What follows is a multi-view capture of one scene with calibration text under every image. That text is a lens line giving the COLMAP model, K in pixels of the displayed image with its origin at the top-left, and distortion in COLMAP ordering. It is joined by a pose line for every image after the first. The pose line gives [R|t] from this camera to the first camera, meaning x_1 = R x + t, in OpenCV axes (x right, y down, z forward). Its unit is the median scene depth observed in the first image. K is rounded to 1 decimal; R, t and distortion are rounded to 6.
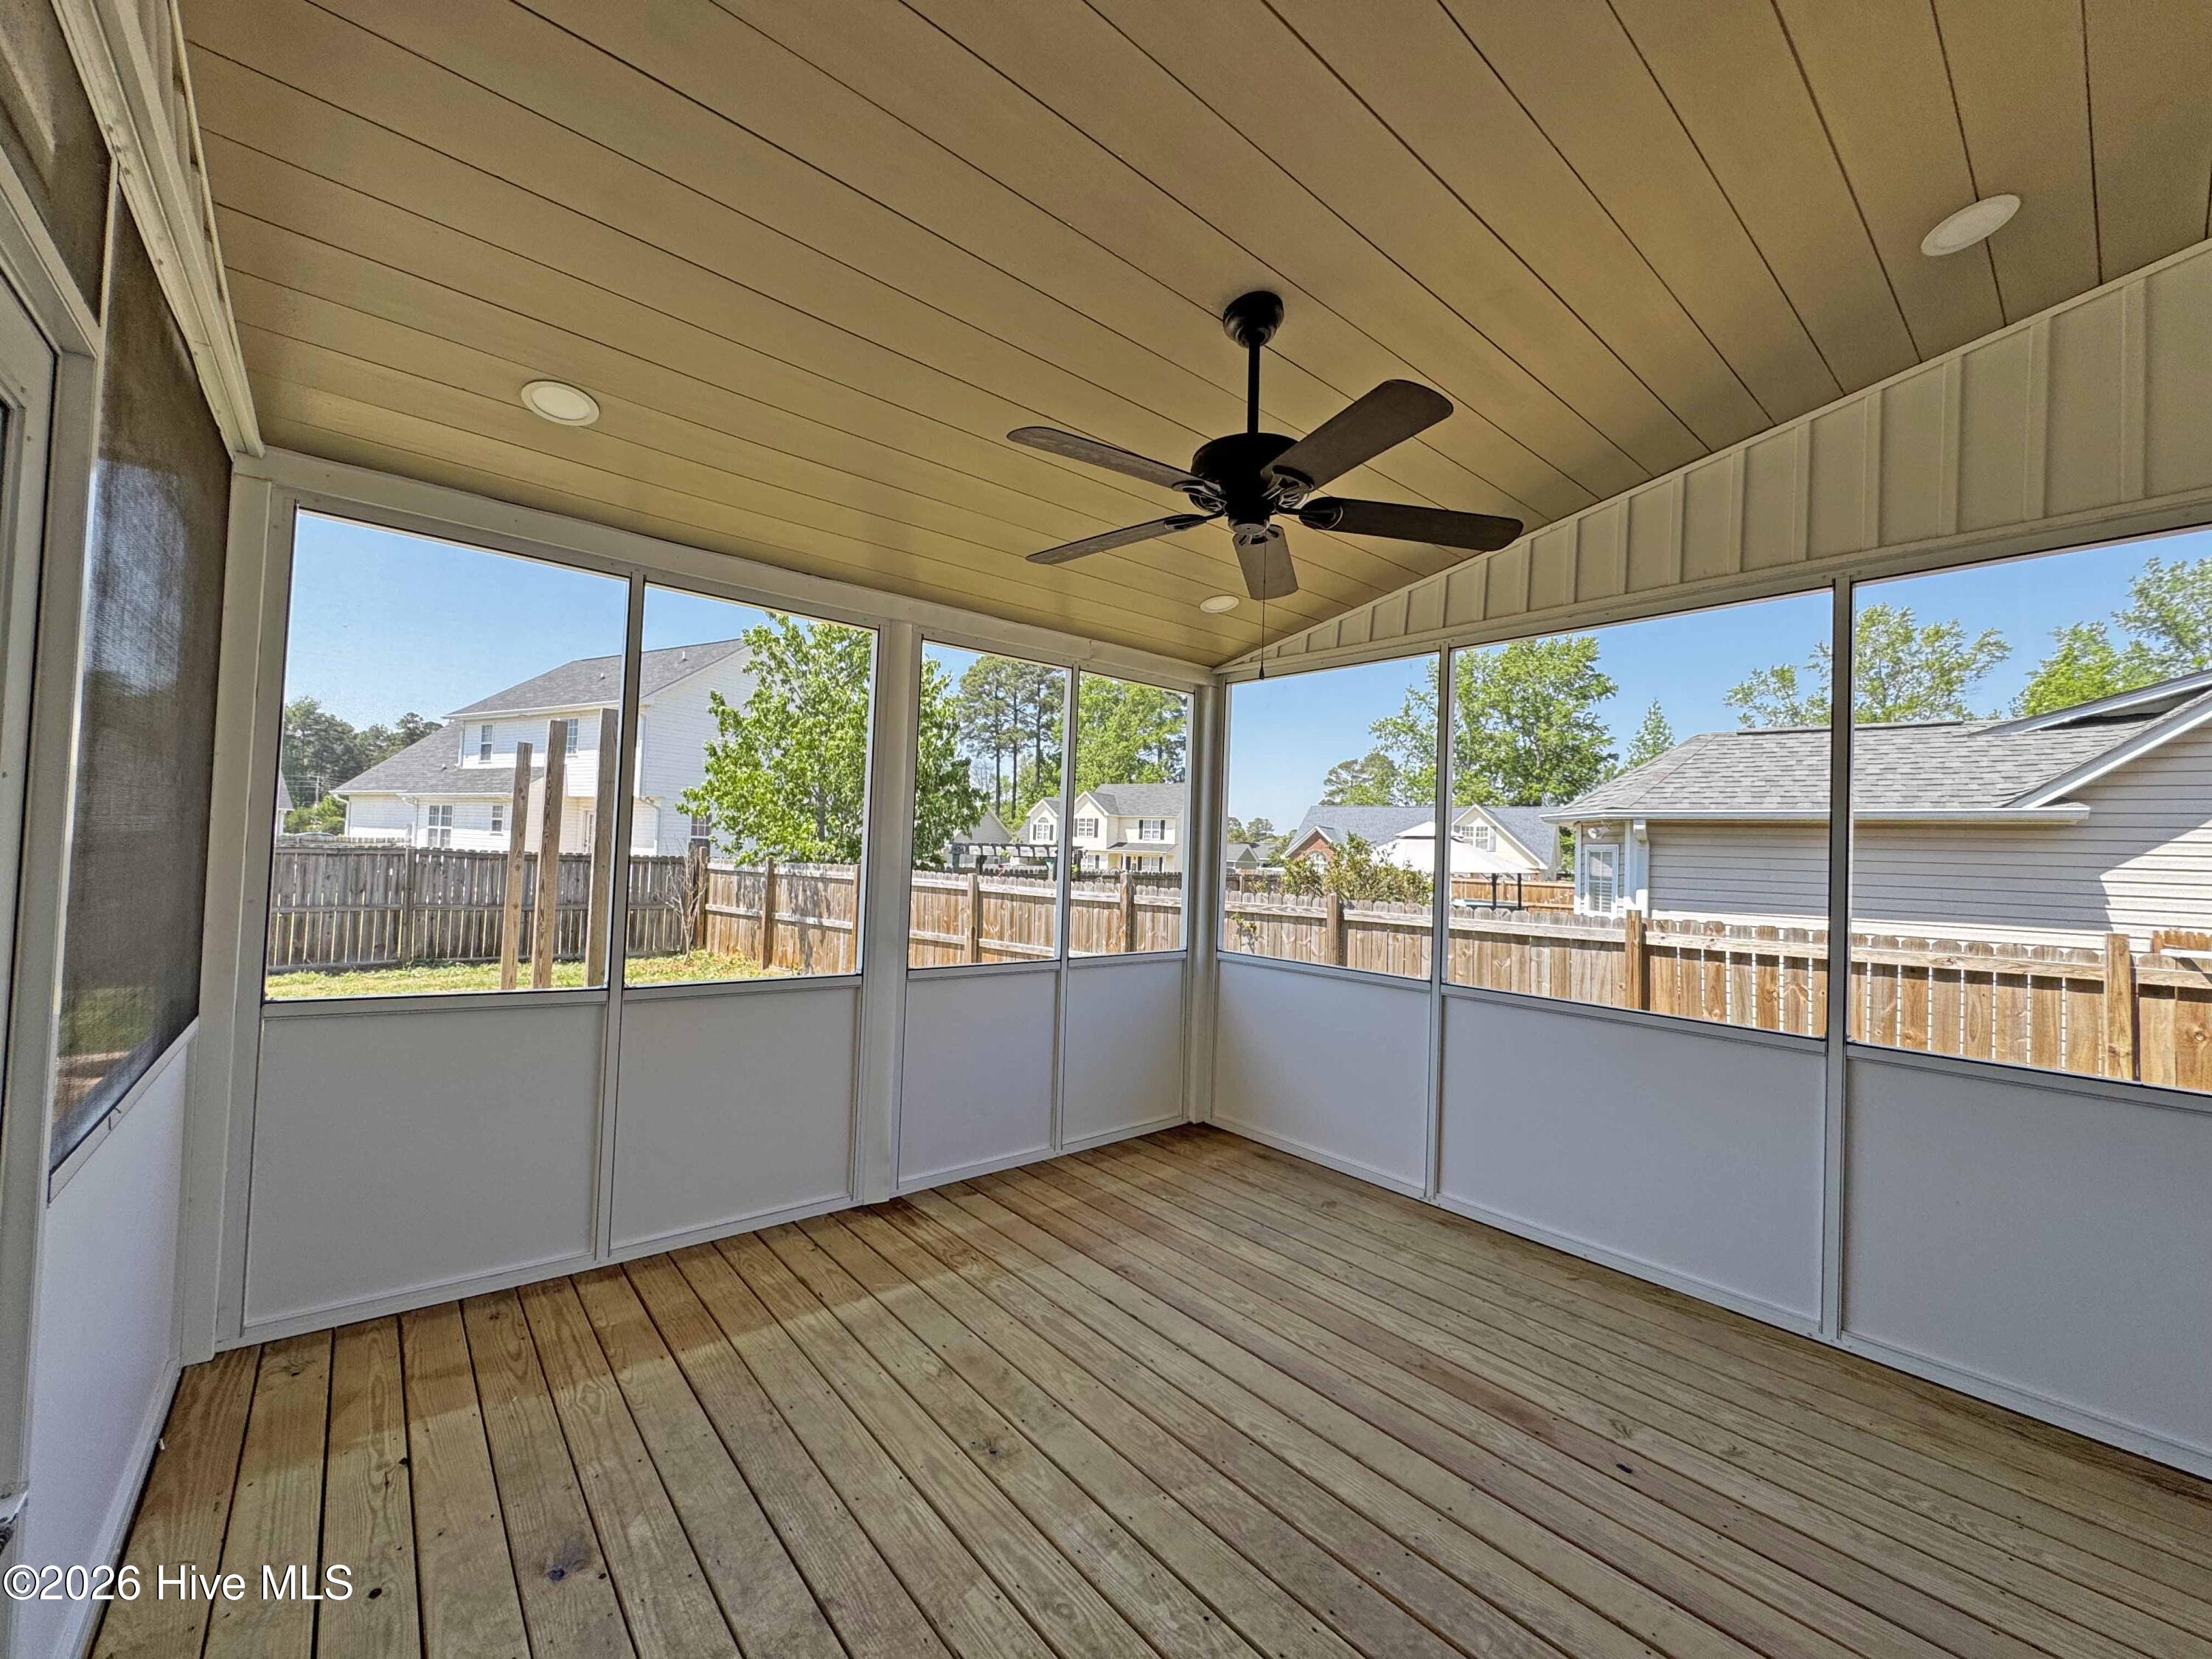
lens RADIAL K [[887.6, 0, 1111.4], [0, 887.6, 836.0], [0, 0, 1]] dist [-0.002850, 0.000757]
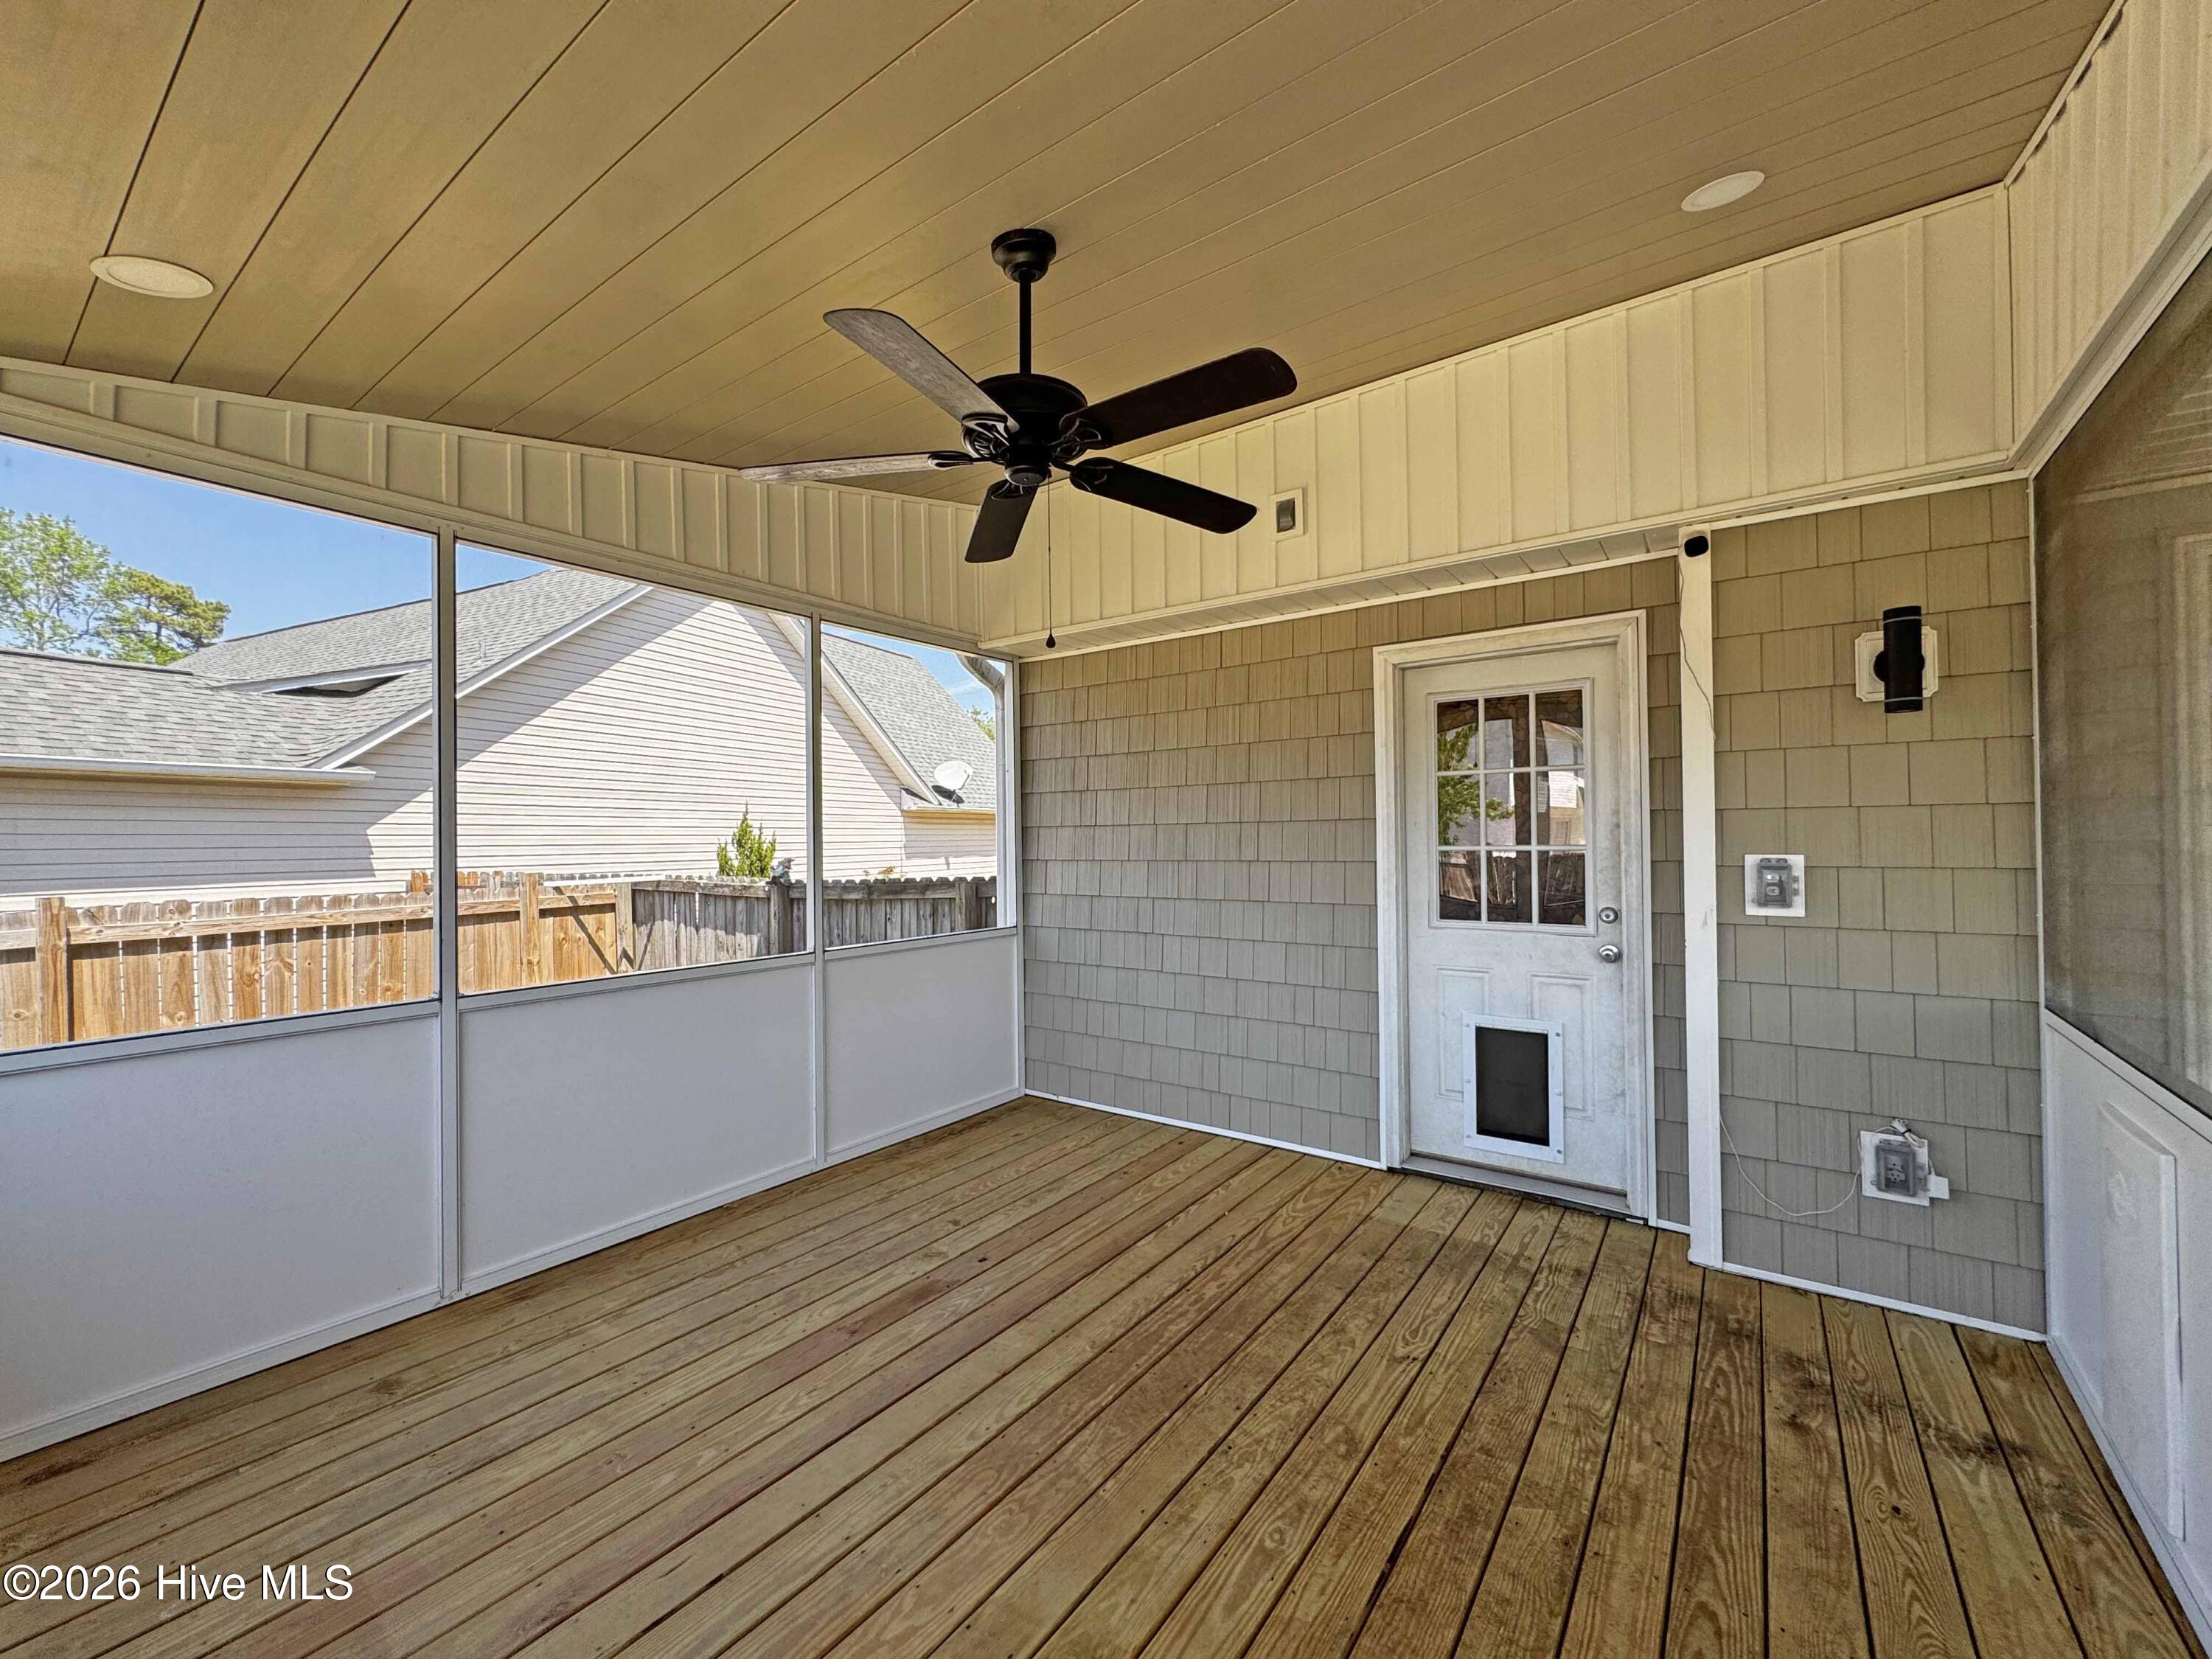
lens RADIAL K [[887.6, 0, 1105.7], [0, 887.6, 829.5], [0, 0, 1]] dist [-0.002850, 0.000757]
pose [[-0.233911, -0.023982, 0.971962, -0.503150], [-0.018388, 0.999626, 0.020239, 0.005909], [-0.972084, -0.013139, -0.234264, 0.723794]]
